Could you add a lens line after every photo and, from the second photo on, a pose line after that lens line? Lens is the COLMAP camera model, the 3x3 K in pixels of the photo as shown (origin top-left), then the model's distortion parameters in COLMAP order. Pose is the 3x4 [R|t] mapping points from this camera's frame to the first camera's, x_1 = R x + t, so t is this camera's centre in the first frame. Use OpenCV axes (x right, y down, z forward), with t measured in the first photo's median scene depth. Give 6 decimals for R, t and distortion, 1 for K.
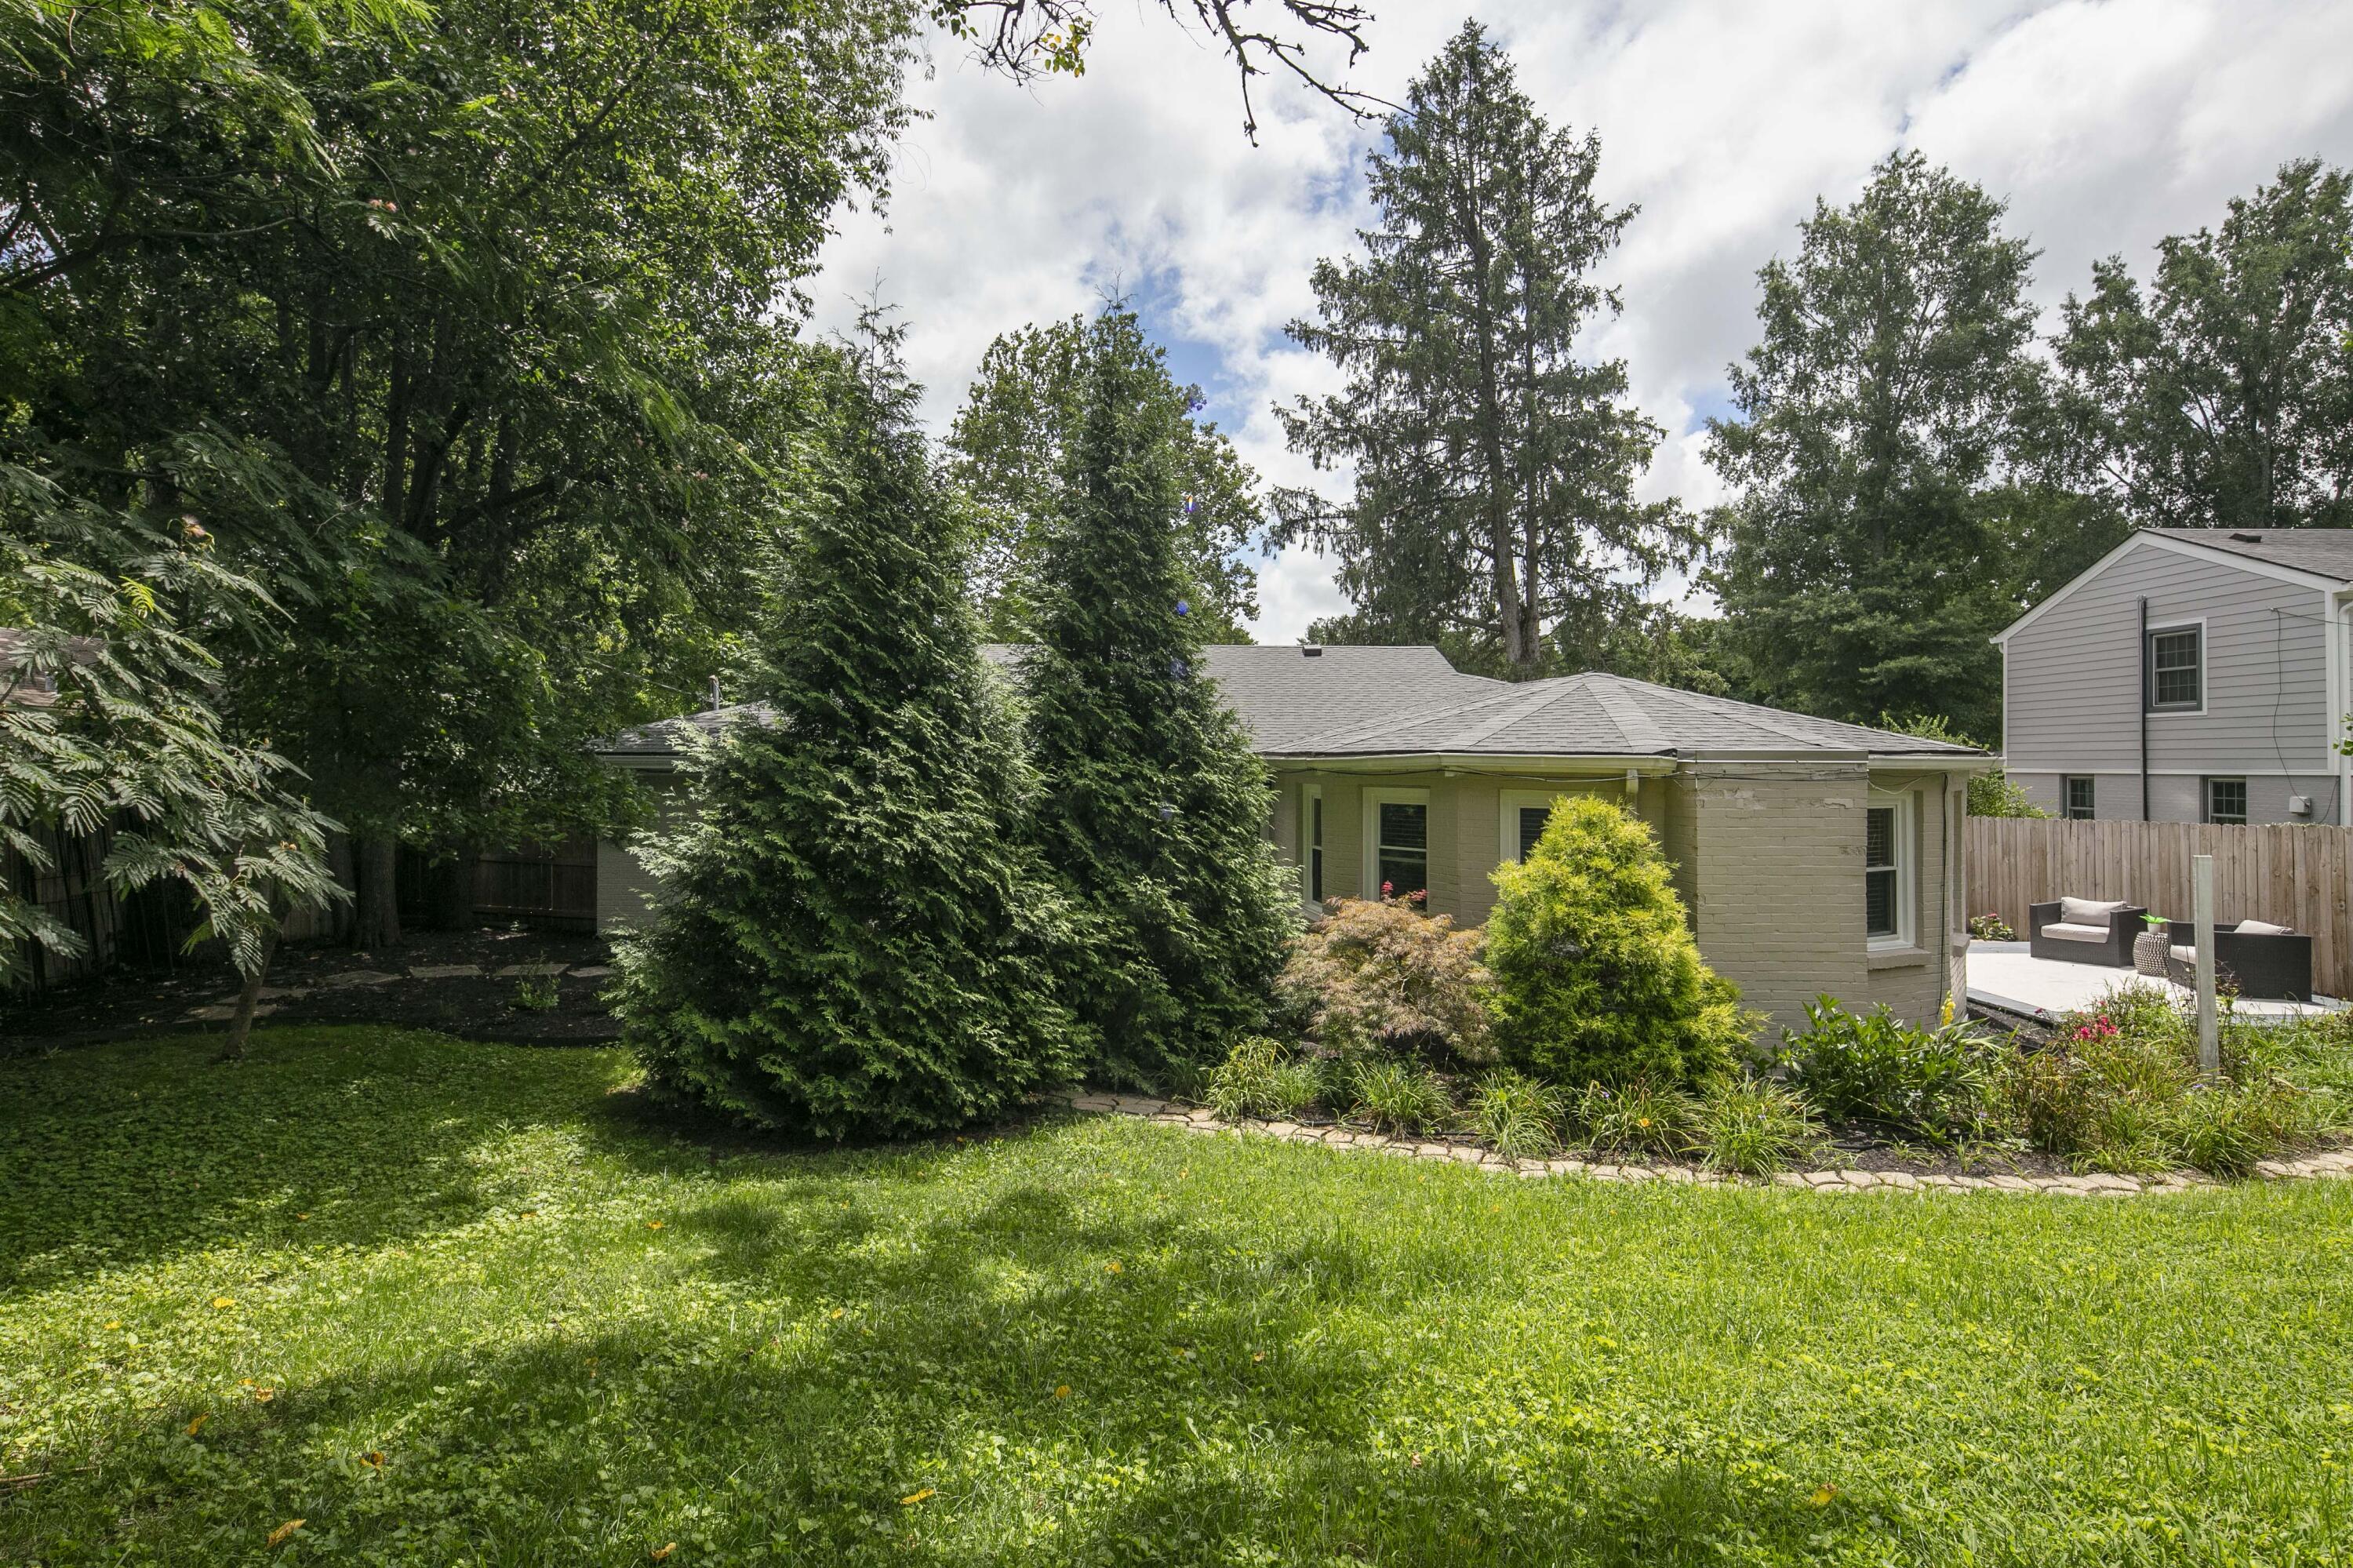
lens RADIAL K [[1147.8, 0, 1171.8], [0, 1147.8, 779.7], [0, 0, 1]] dist [0.006526, -0.003672]
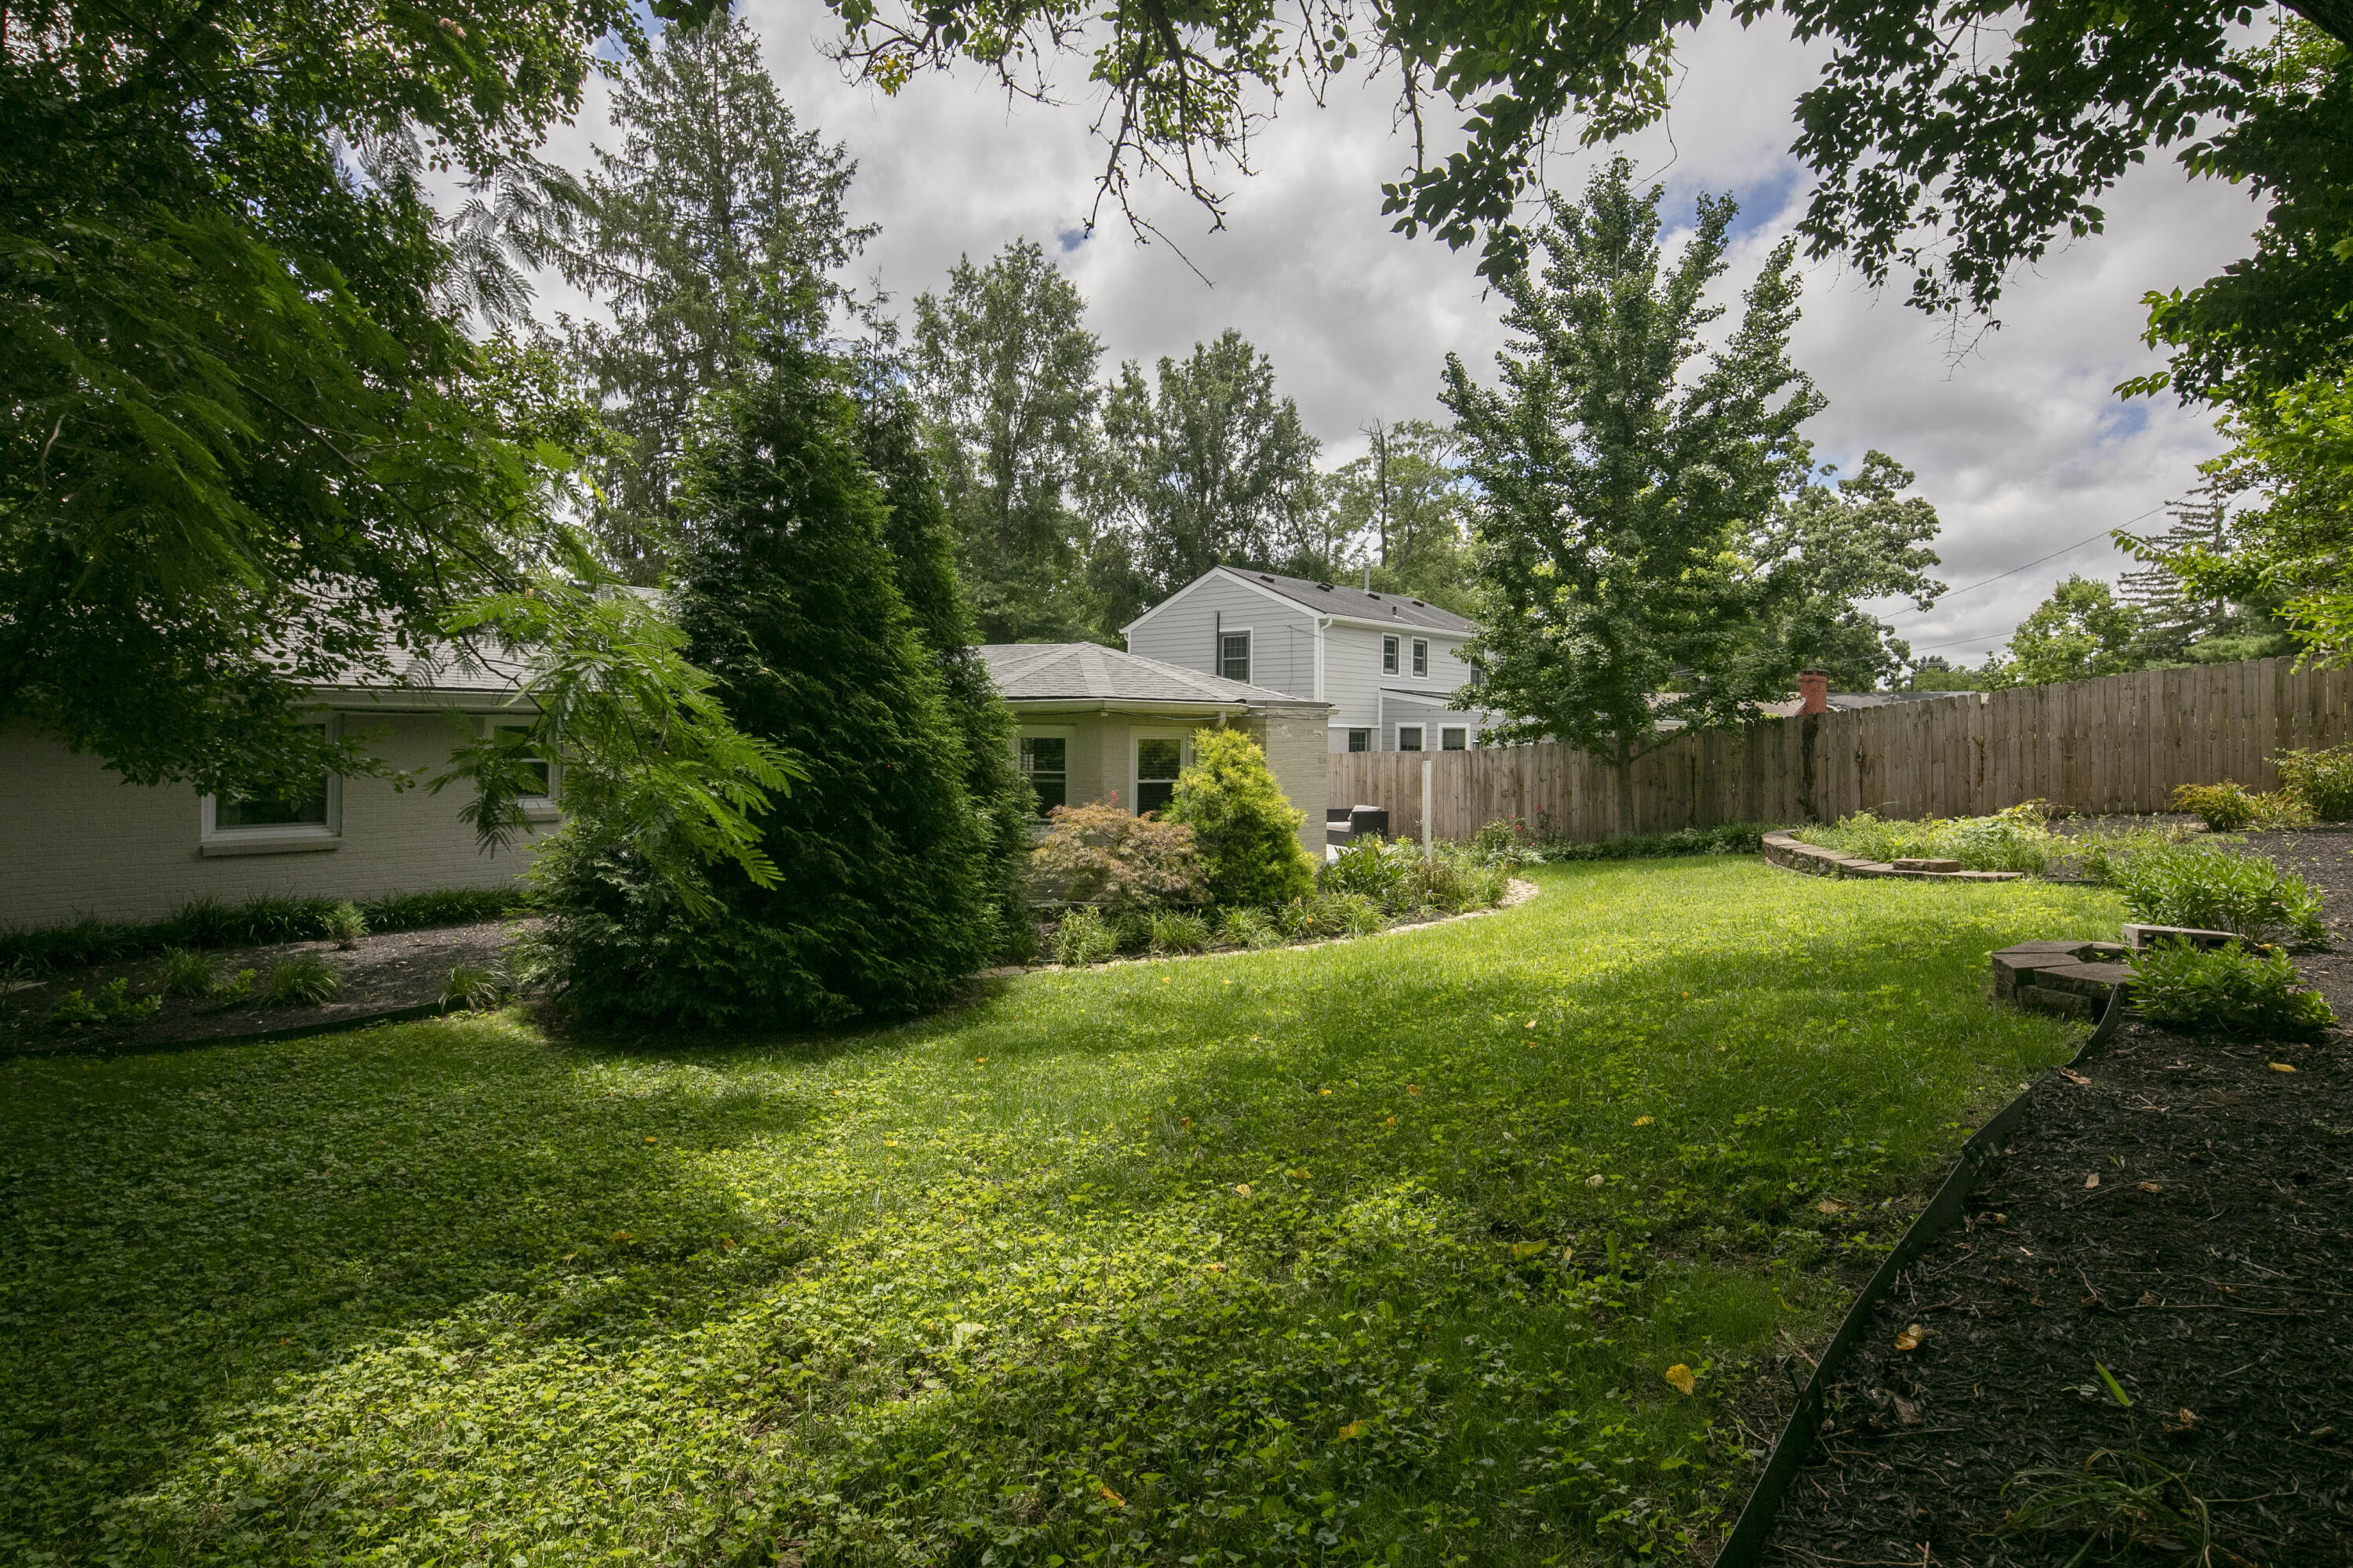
lens RADIAL K [[1147.8, 0, 1171.9], [0, 1147.8, 774.5], [0, 0, 1]] dist [0.006526, -0.003672]
pose [[0.680266, -0.023913, 0.732575, -0.197667], [0.001147, 0.999501, 0.031561, 0.006539], [-0.732964, -0.020630, 0.679954, 0.001916]]
